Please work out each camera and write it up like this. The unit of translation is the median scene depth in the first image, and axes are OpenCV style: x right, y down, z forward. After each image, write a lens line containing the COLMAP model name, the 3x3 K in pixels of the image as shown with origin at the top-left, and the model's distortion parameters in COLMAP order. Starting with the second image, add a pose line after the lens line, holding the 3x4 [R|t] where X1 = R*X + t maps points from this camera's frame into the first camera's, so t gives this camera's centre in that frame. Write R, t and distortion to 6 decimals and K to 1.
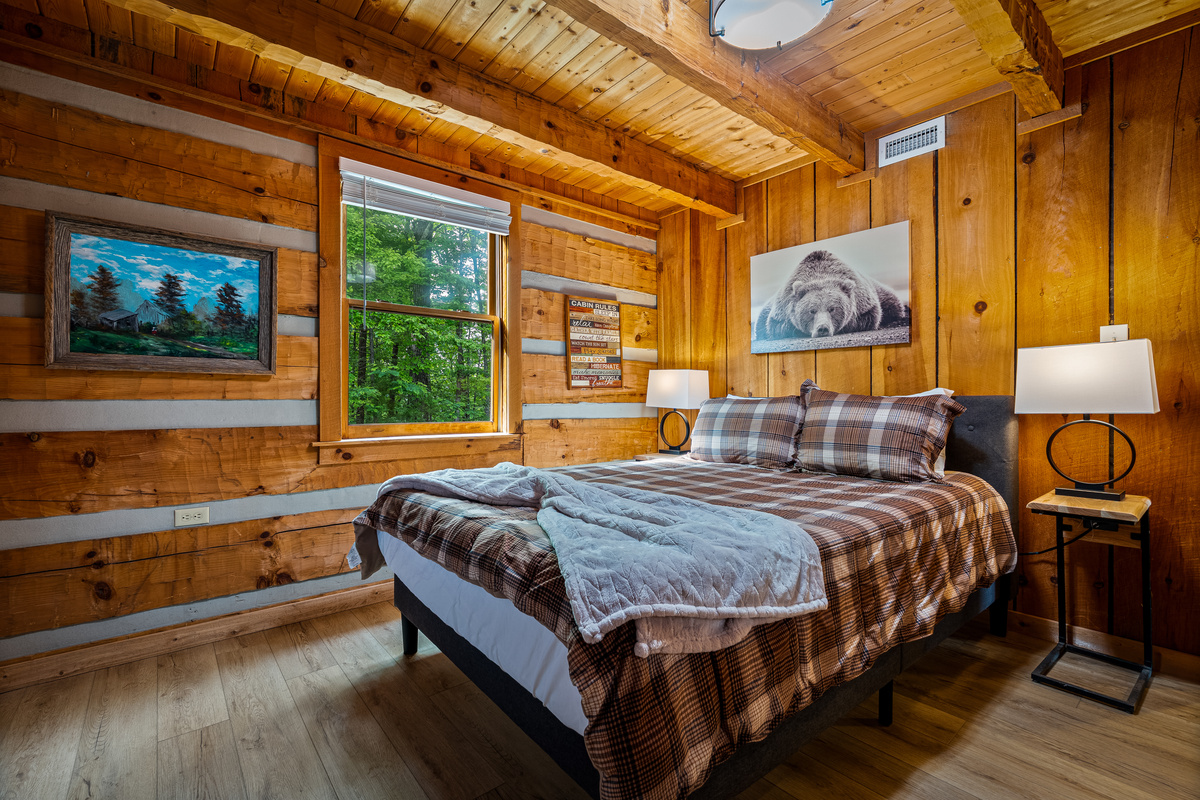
lens RADIAL K [[529.9, 0, 597.7], [0, 529.9, 397.8], [0, 0, 1]] dist [0.001892, 0.000855]
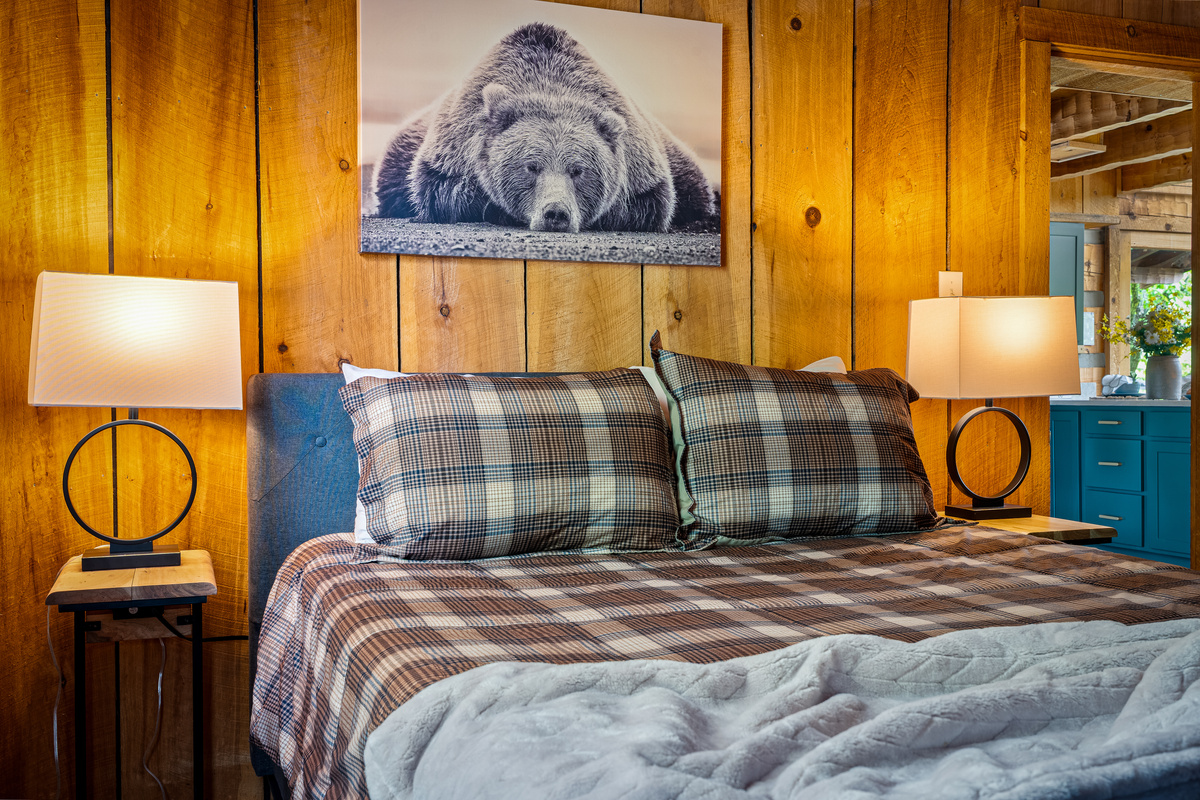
lens RADIAL K [[1236.5, 0, 600.0], [0, 1236.5, 399.8], [0, 0, 1]] dist [0.006769, 0.000000]
pose [[0.312609, -0.013507, 0.949786, -0.532094], [0.001692, 0.999905, 0.013663, 0.006859], [-0.949880, -0.002664, 0.312603, 0.683440]]
